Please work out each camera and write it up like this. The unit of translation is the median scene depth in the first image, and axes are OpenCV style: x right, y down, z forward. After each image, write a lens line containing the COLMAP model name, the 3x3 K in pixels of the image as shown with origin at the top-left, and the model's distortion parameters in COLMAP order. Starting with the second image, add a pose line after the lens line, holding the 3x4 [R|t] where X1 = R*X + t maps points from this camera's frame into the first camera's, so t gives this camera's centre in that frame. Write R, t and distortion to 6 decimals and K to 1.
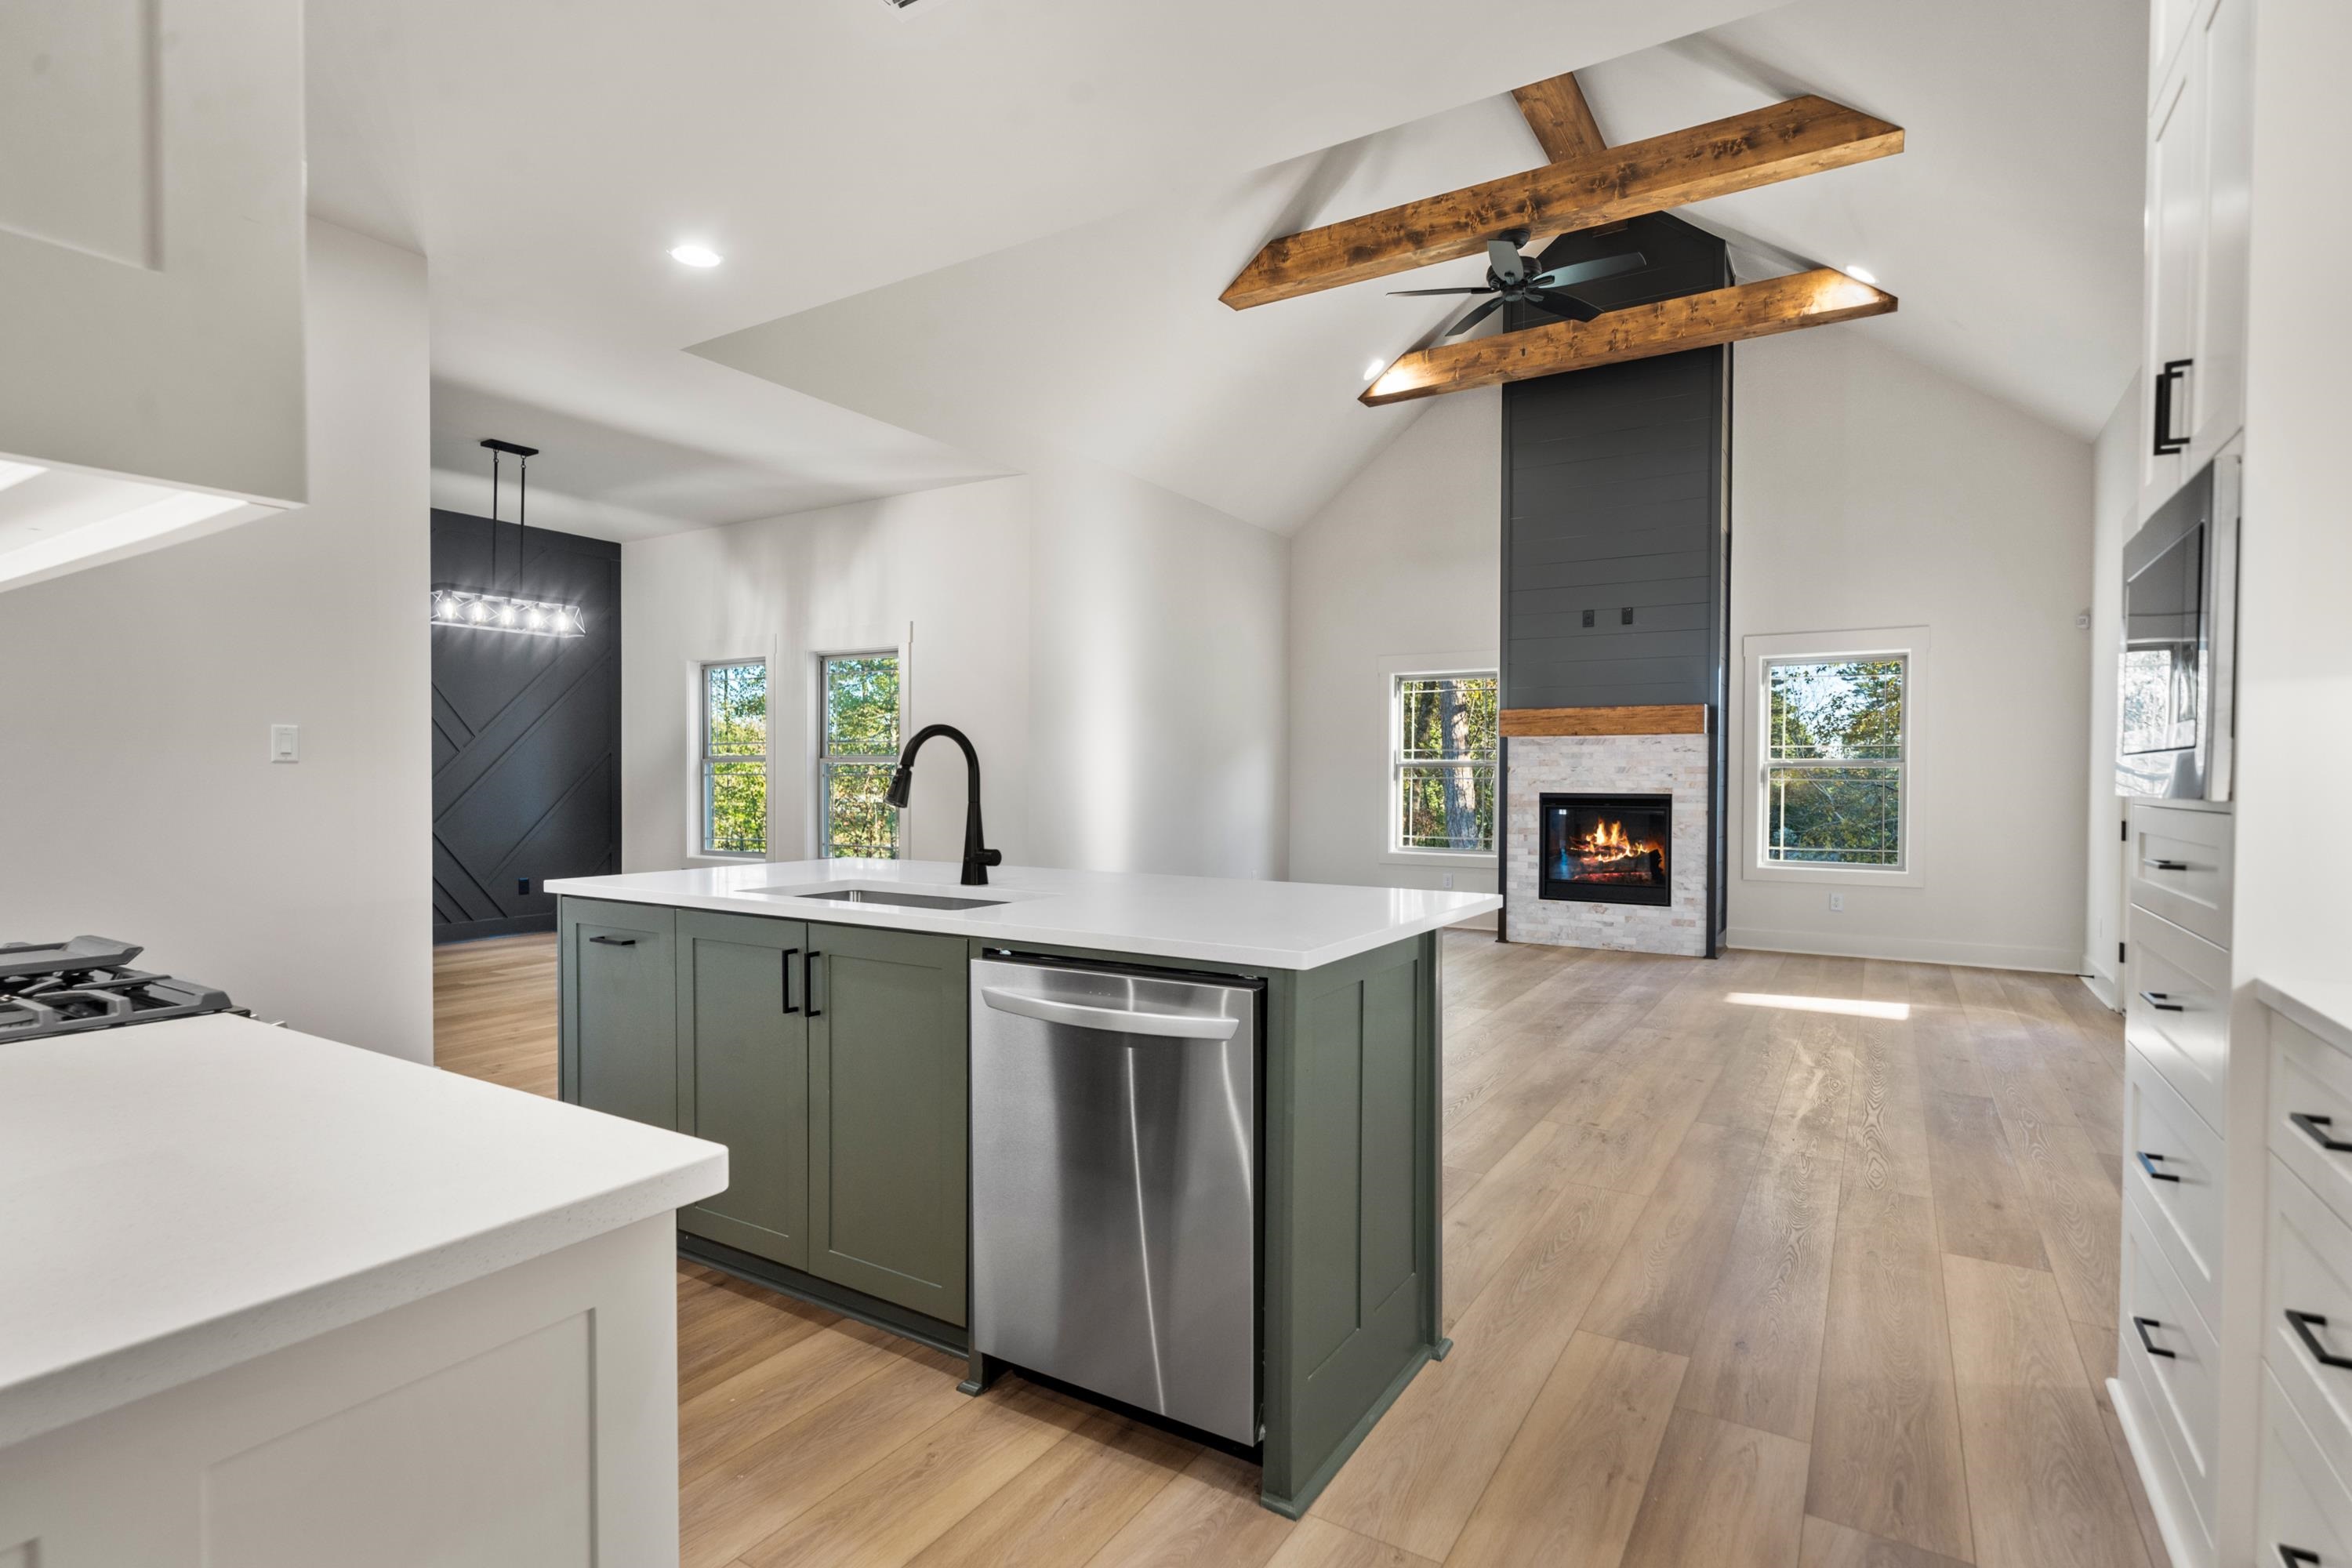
lens RADIAL K [[1157.9, 0, 1141.3], [0, 1157.9, 796.6], [0, 0, 1]] dist [-0.000043, 0.000020]
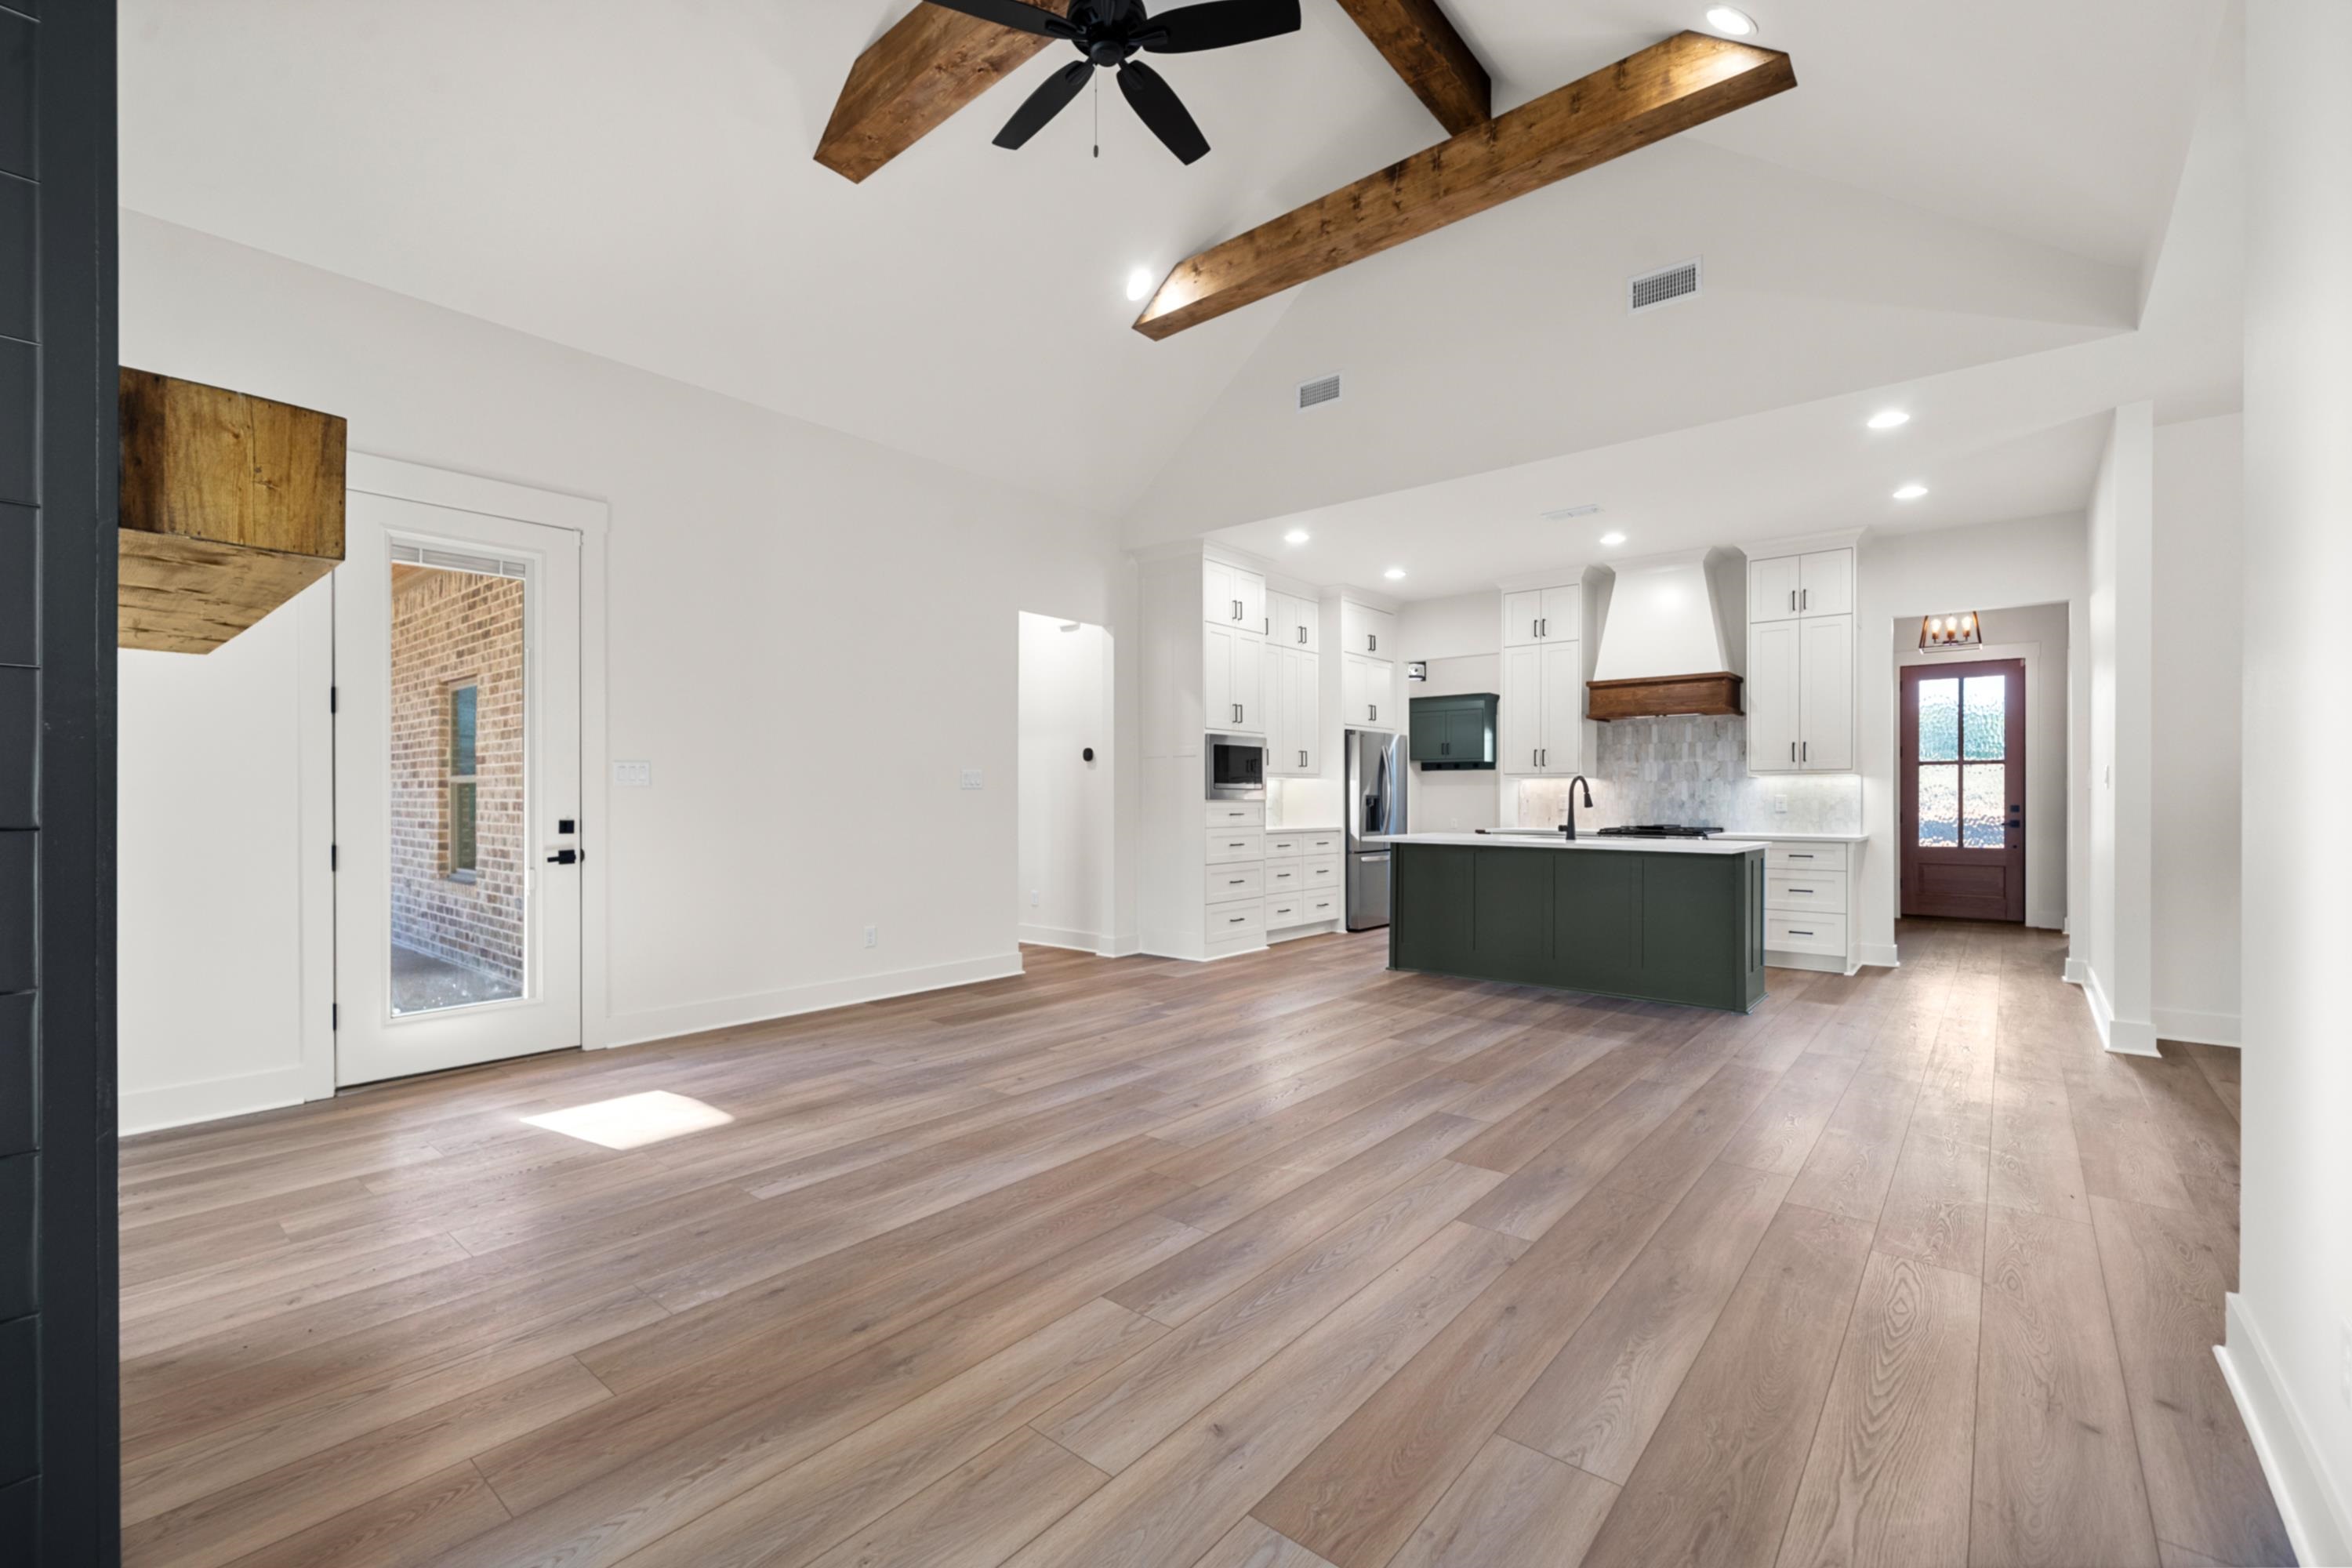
lens RADIAL K [[999.1, 0, 1162.2], [0, 999.1, 799.0], [0, 0, 1]] dist [-0.001050, -0.000167]
pose [[-0.991756, -0.005762, 0.128012, 0.165129], [-0.003291, 0.999804, 0.019503, -0.018372], [-0.128099, 0.018921, -0.991581, 1.191449]]
